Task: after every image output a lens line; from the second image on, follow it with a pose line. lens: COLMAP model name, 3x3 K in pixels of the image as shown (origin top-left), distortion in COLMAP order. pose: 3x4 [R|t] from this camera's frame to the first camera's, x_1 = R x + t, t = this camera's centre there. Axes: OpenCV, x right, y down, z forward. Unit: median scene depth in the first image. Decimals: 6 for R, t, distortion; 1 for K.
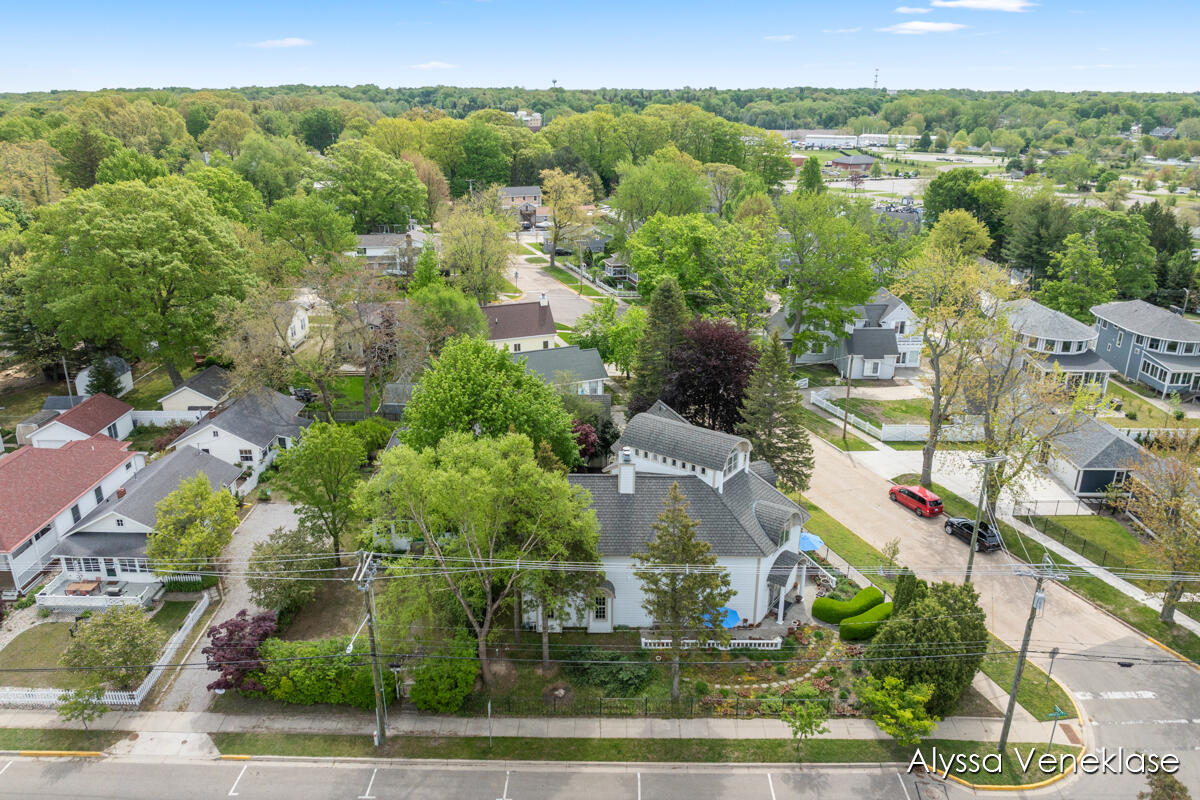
lens RADIAL K [[828.0, 0, 600.0], [0, 828.0, 400.0], [0, 0, 1]] dist [-0.040103, 0.002046]
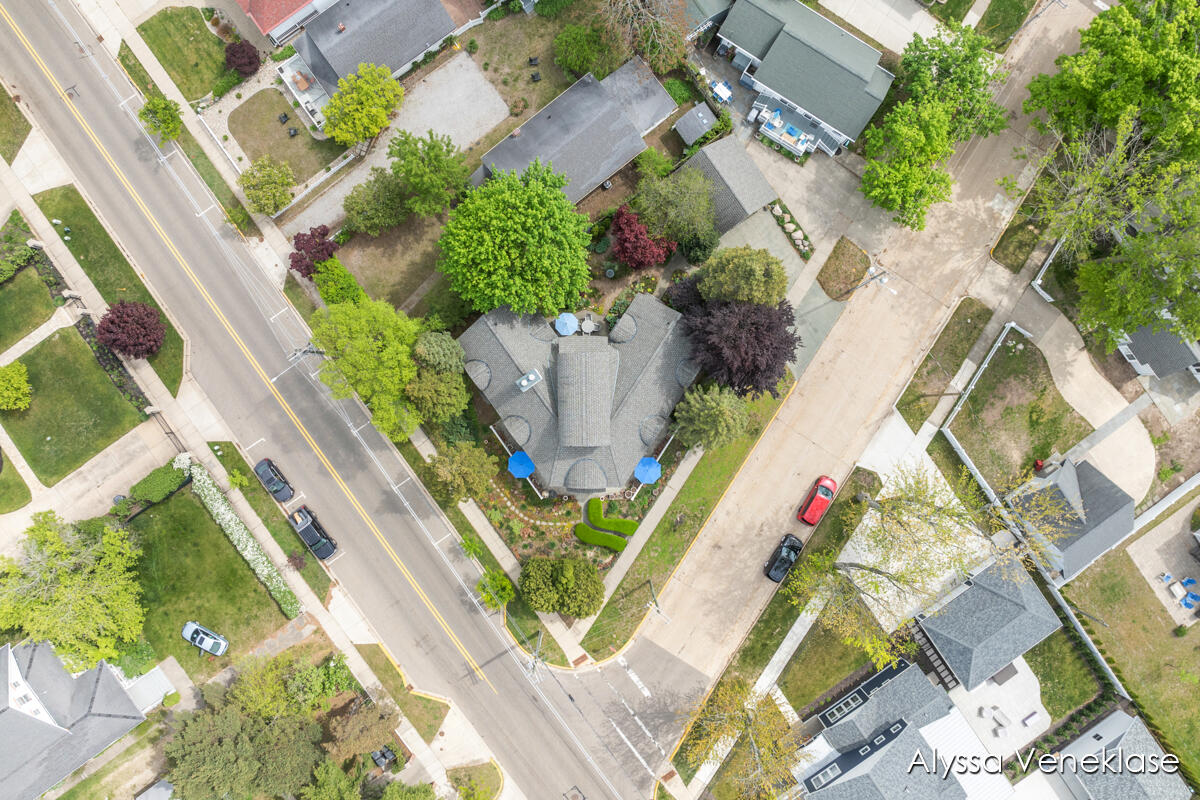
lens RADIAL K [[842.8, 0, 597.2], [0, 842.8, 400.7], [0, 0, 1]] dist [-0.036496, -0.000331]
pose [[0.590279, 0.807198, 0.001282, 0.130305], [-0.274872, 0.199512, 0.940553, -1.268695], [0.758957, -0.555541, 0.339644, 0.643519]]
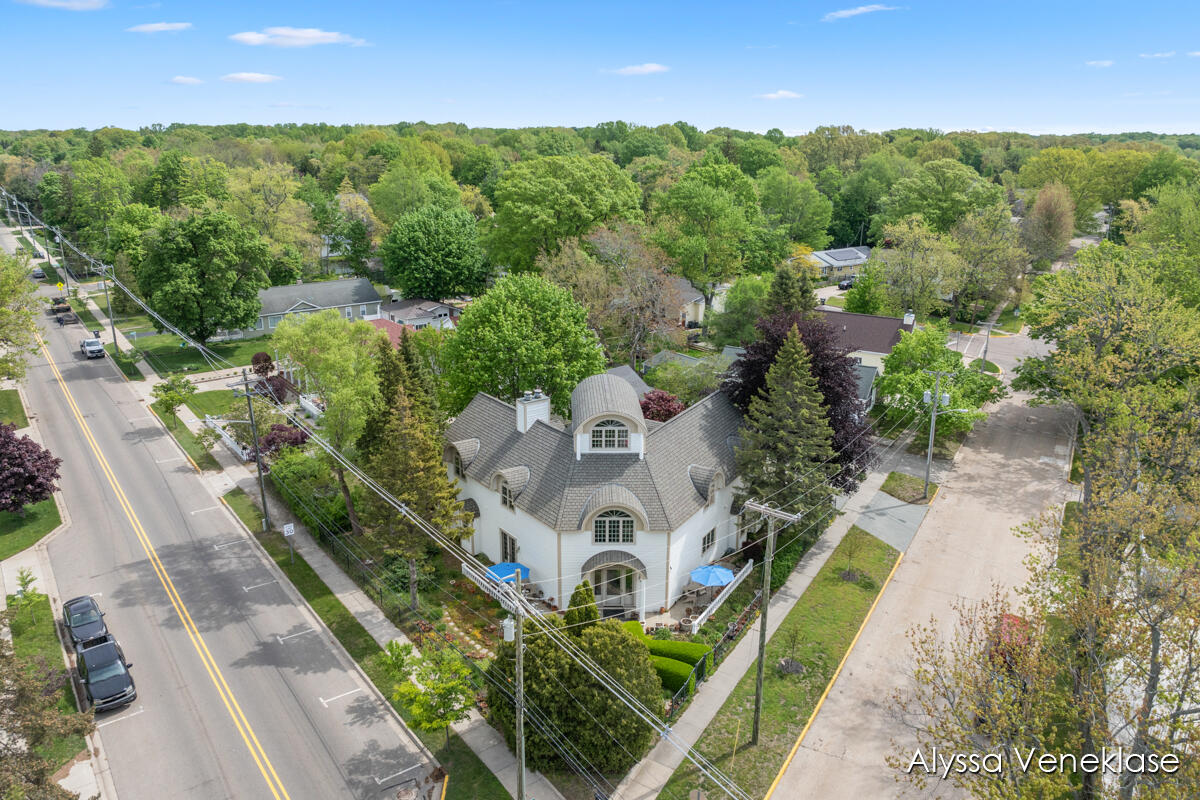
lens RADIAL K [[842.8, 0, 597.2], [0, 842.8, 400.7], [0, 0, 1]] dist [-0.036496, -0.000331]
pose [[0.612464, 0.237831, -0.753873, 0.890812], [-0.271964, 0.958846, 0.081546, -0.032395], [0.742242, 0.155083, 0.651940, 0.416135]]
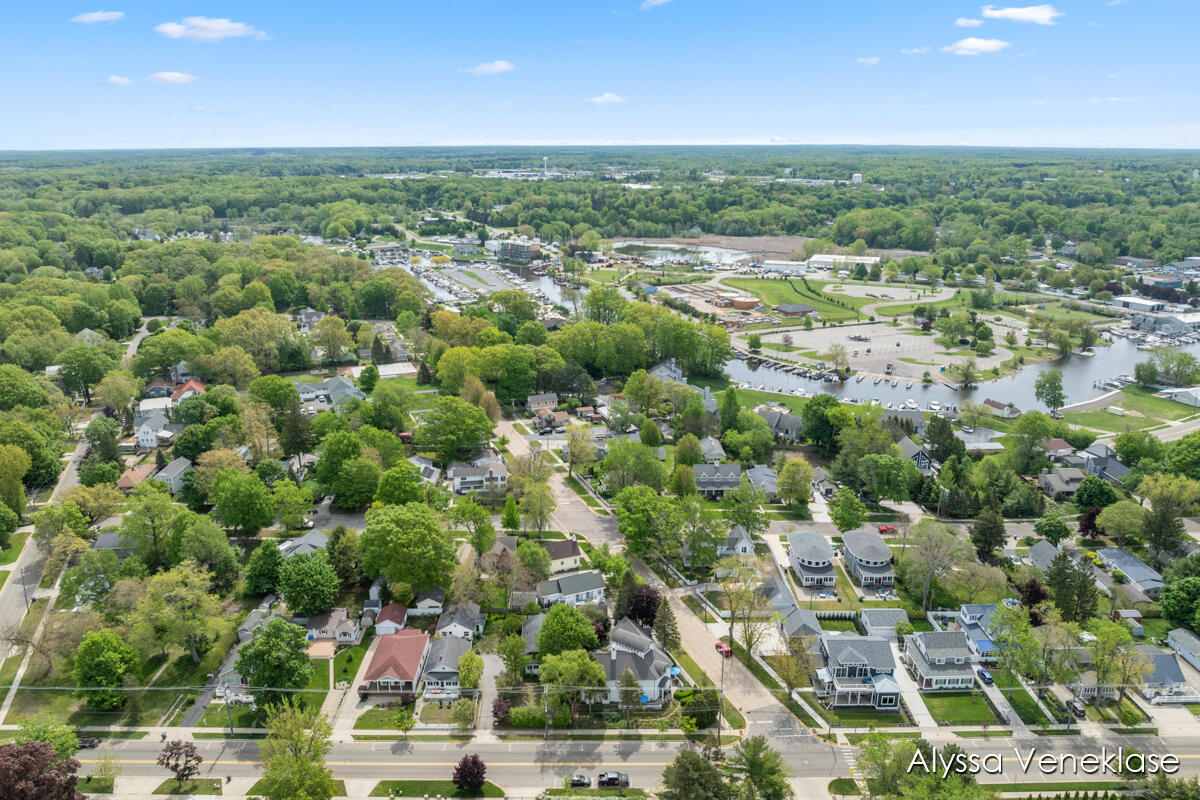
lens RADIAL K [[842.8, 0, 597.2], [0, 842.8, 400.7], [0, 0, 1]] dist [-0.036496, -0.000331]
pose [[0.999914, -0.008813, 0.009715, -0.056027], [0.009265, 0.998830, -0.047471, -0.760863], [-0.009285, 0.047557, 0.998825, -2.375960]]
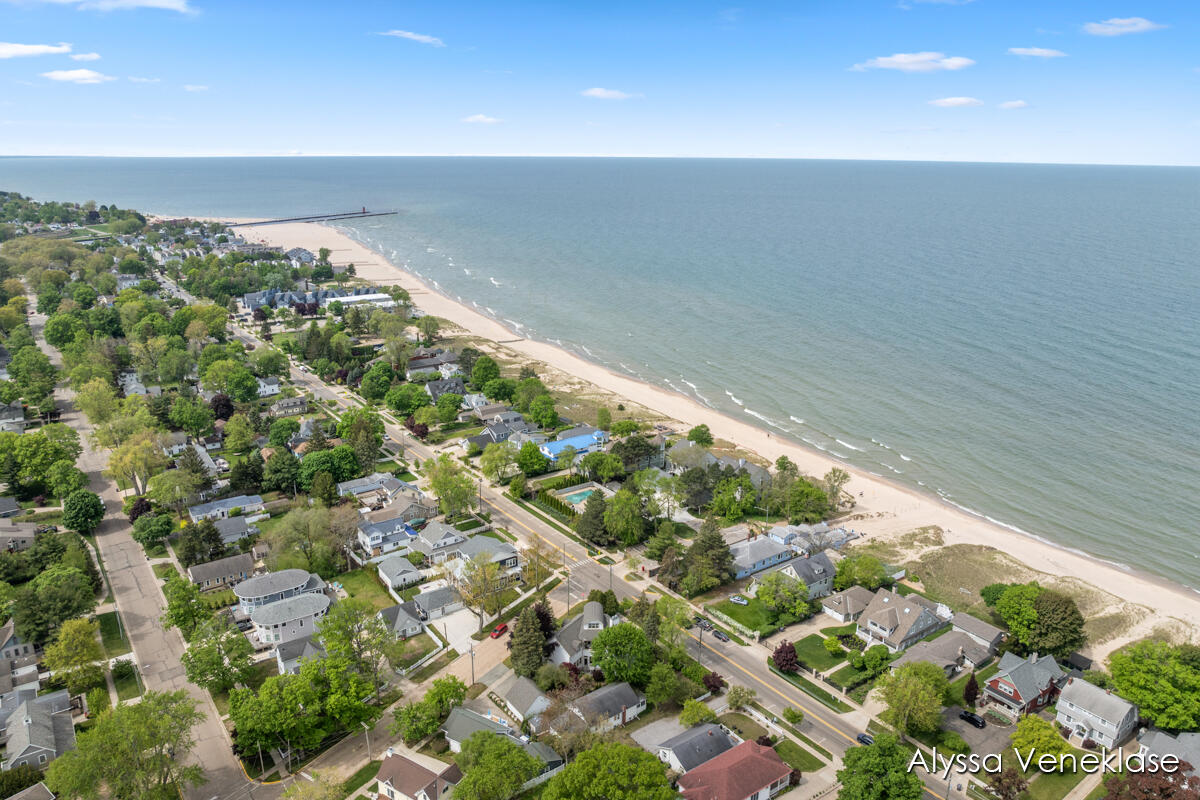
lens RADIAL K [[842.8, 0, 597.2], [0, 842.8, 400.7], [0, 0, 1]] dist [-0.036496, -0.000331]
pose [[-0.581931, -0.216118, 0.783996, -2.607898], [0.267279, 0.859661, 0.435368, -2.377750], [-0.768061, 0.462899, -0.442500, 2.301047]]
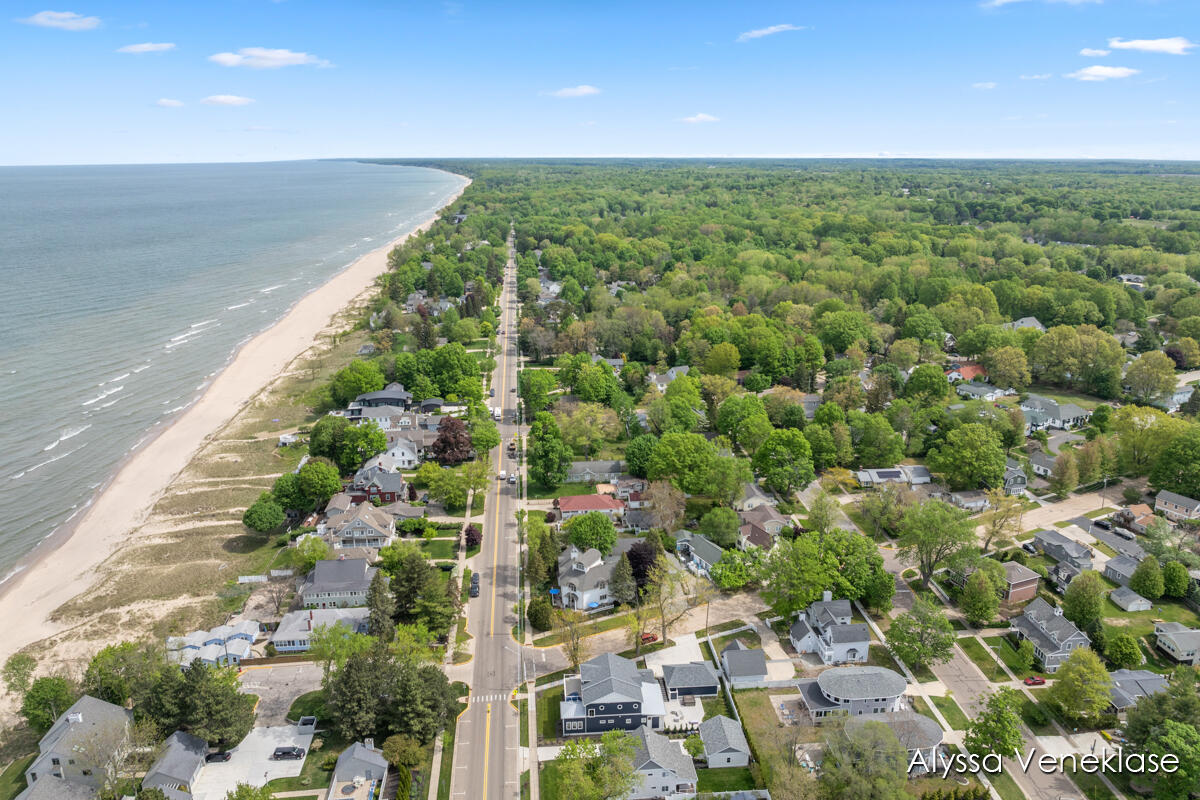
lens RADIAL K [[842.8, 0, 597.2], [0, 842.8, 400.7], [0, 0, 1]] dist [-0.036496, -0.000331]
pose [[0.097307, 0.277271, -0.955852, 3.944871], [-0.334476, 0.913659, 0.230982, -1.662878], [0.937367, 0.297233, 0.181646, 0.148383]]
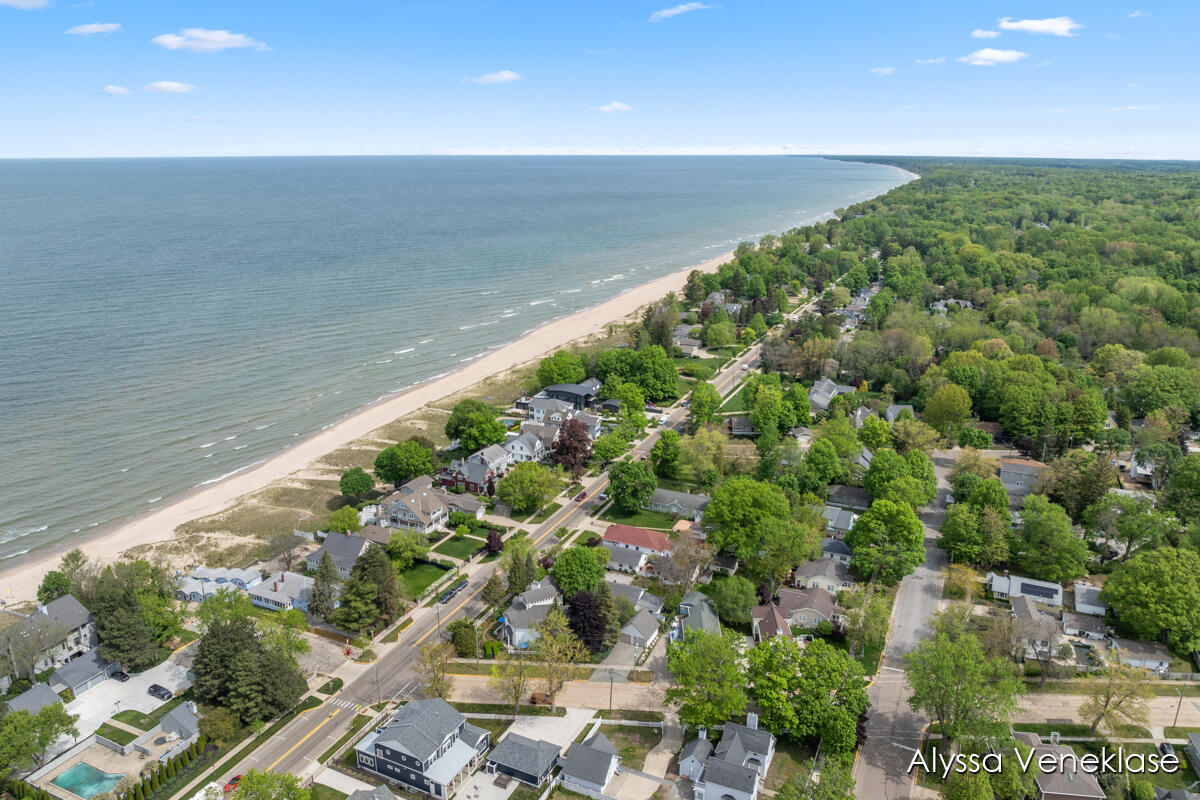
lens RADIAL K [[842.8, 0, 597.2], [0, 842.8, 400.7], [0, 0, 1]] dist [-0.036496, -0.000331]
pose [[-0.416174, 0.255689, -0.872595, 3.145704], [-0.311710, 0.861383, 0.401070, -2.342055], [0.854187, 0.438911, -0.278784, 2.023904]]
